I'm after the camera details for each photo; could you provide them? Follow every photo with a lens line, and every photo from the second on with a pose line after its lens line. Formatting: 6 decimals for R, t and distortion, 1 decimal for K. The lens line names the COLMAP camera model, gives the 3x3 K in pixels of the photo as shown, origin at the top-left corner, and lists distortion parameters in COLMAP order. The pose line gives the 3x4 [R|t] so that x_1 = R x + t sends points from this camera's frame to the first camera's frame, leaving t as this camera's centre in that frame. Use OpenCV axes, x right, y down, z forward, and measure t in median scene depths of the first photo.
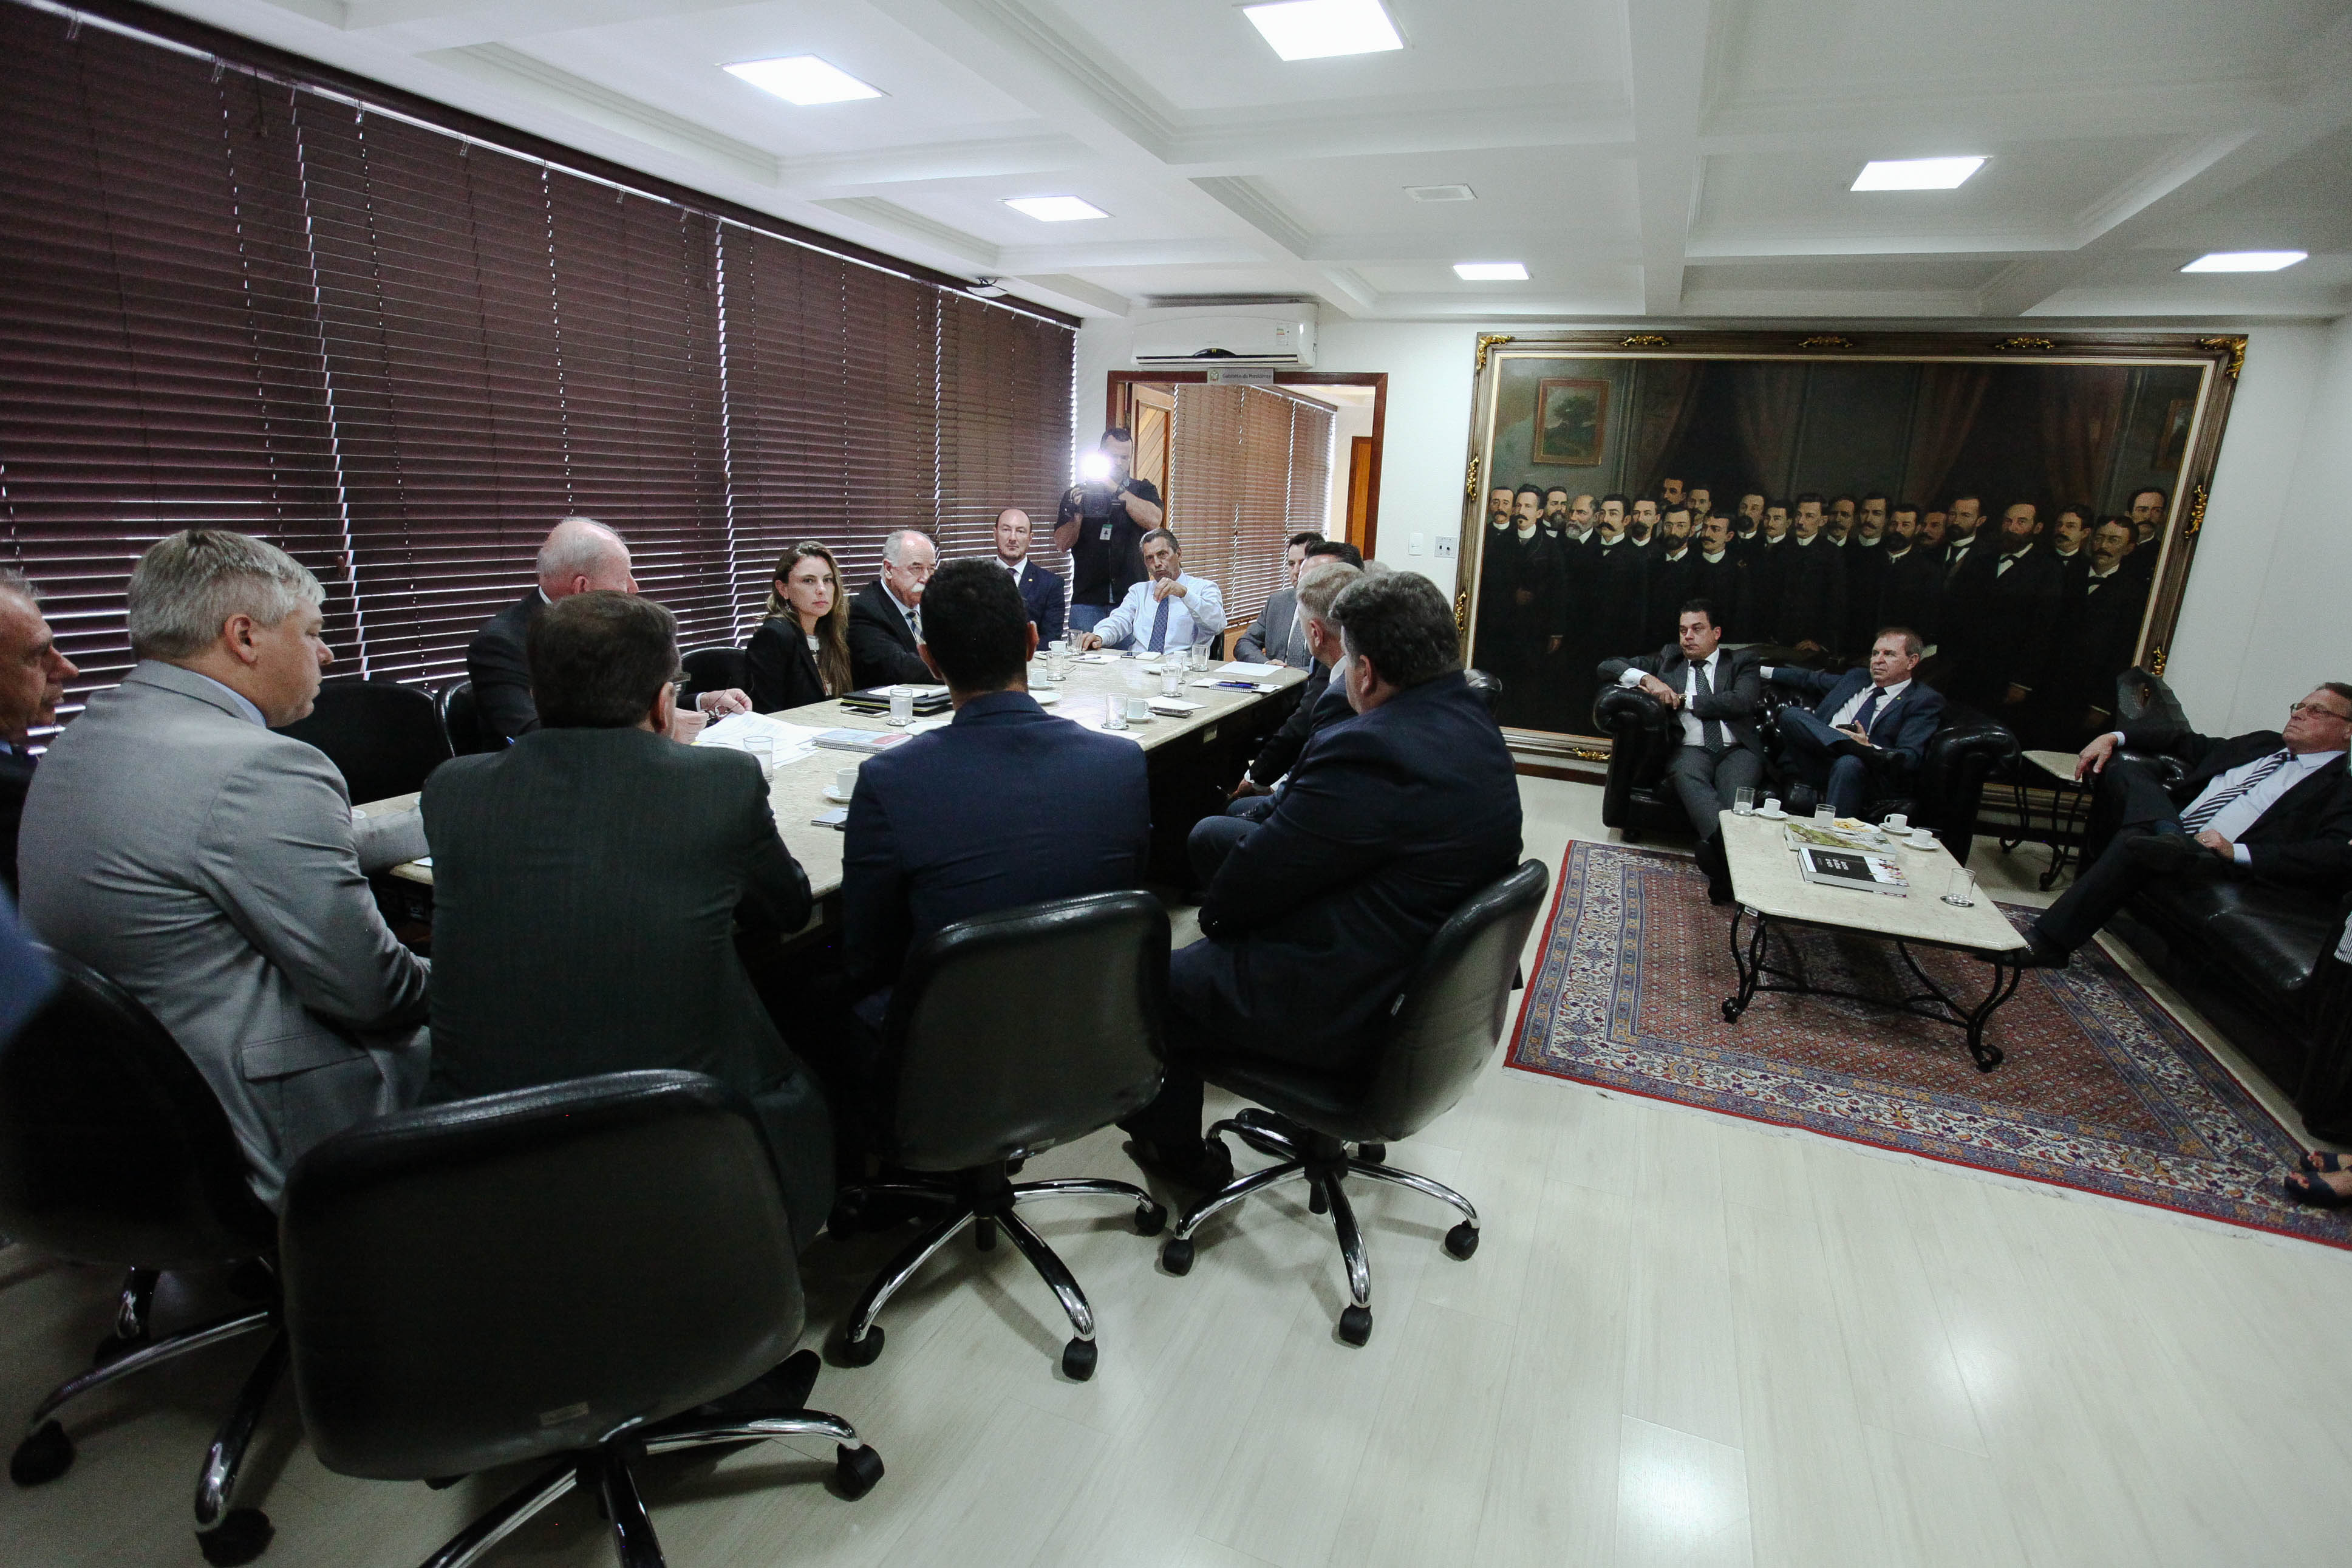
lens RADIAL K [[1218.3, 0, 1176.0], [0, 1218.3, 784.0], [0, 0, 1]] dist [-0.075346, 0.058741]
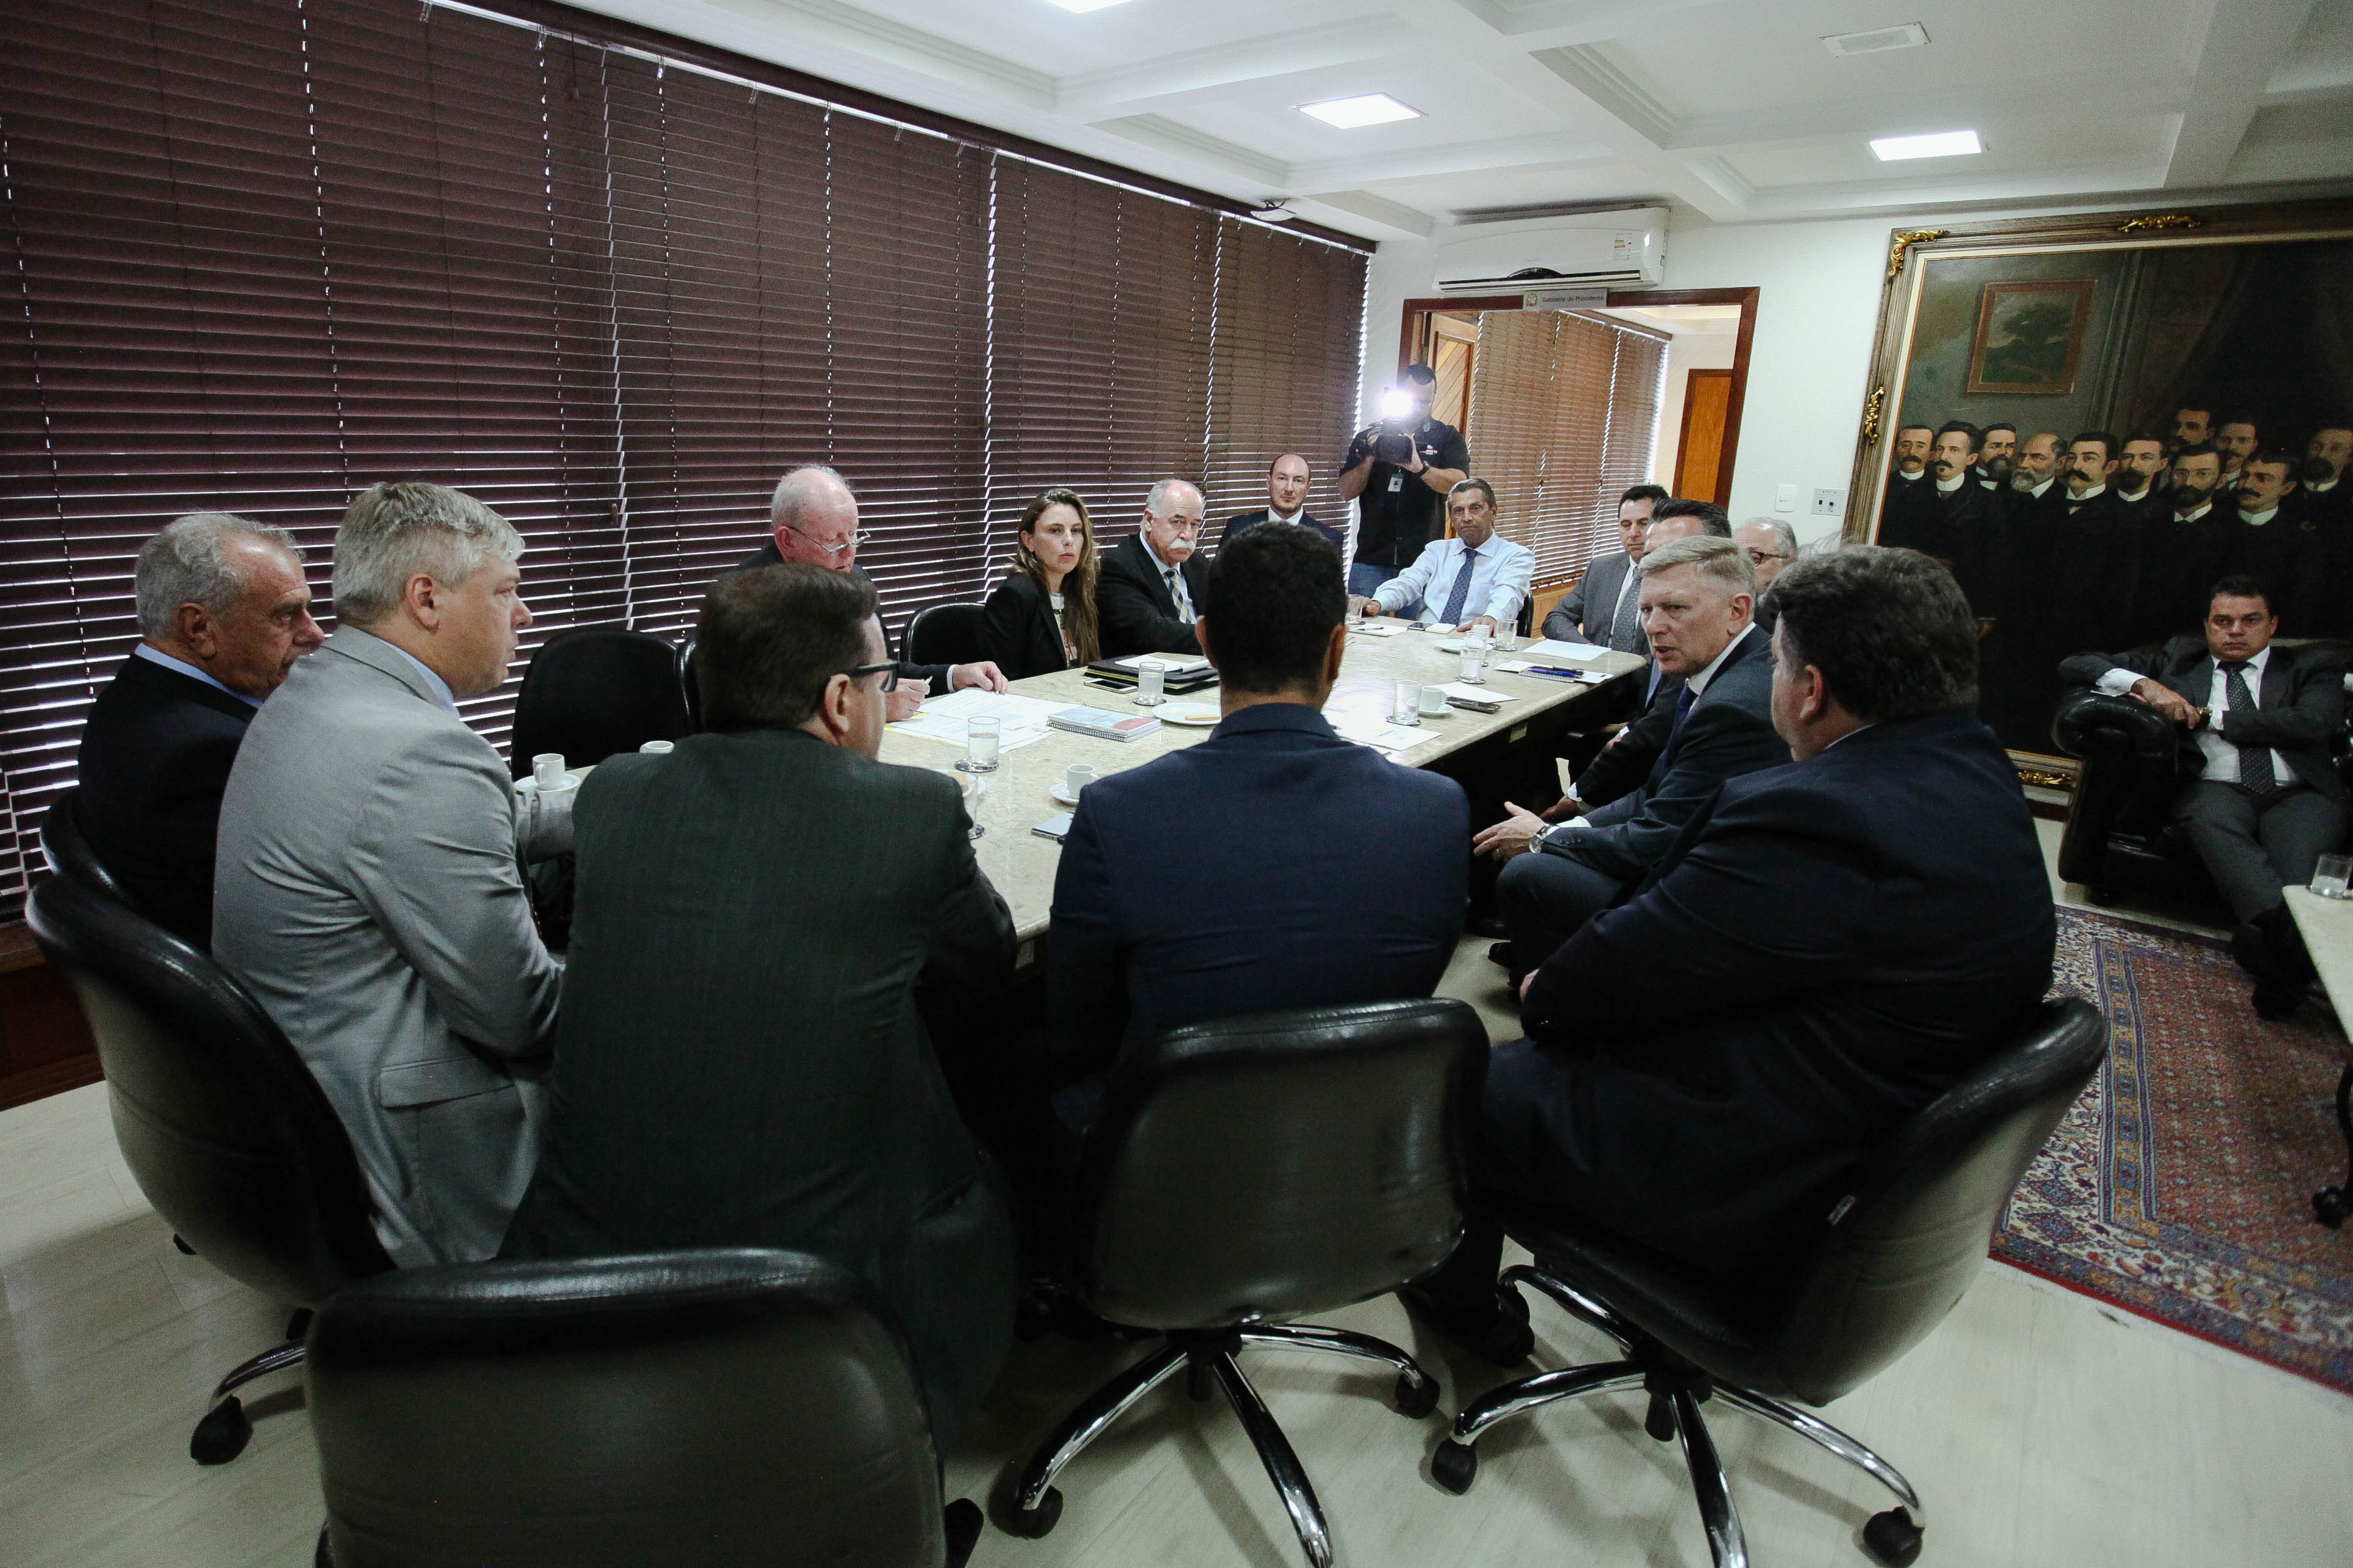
lens RADIAL K [[1214.9, 0, 1031.0], [0, 1214.9, 747.8], [0, 0, 1]] dist [-0.051166, 0.020600]
pose [[0.945783, 0.067670, -0.317671, -0.021976], [-0.062953, 0.997701, 0.025102, -0.027365], [0.318639, -0.003742, 0.947869, 0.117508]]
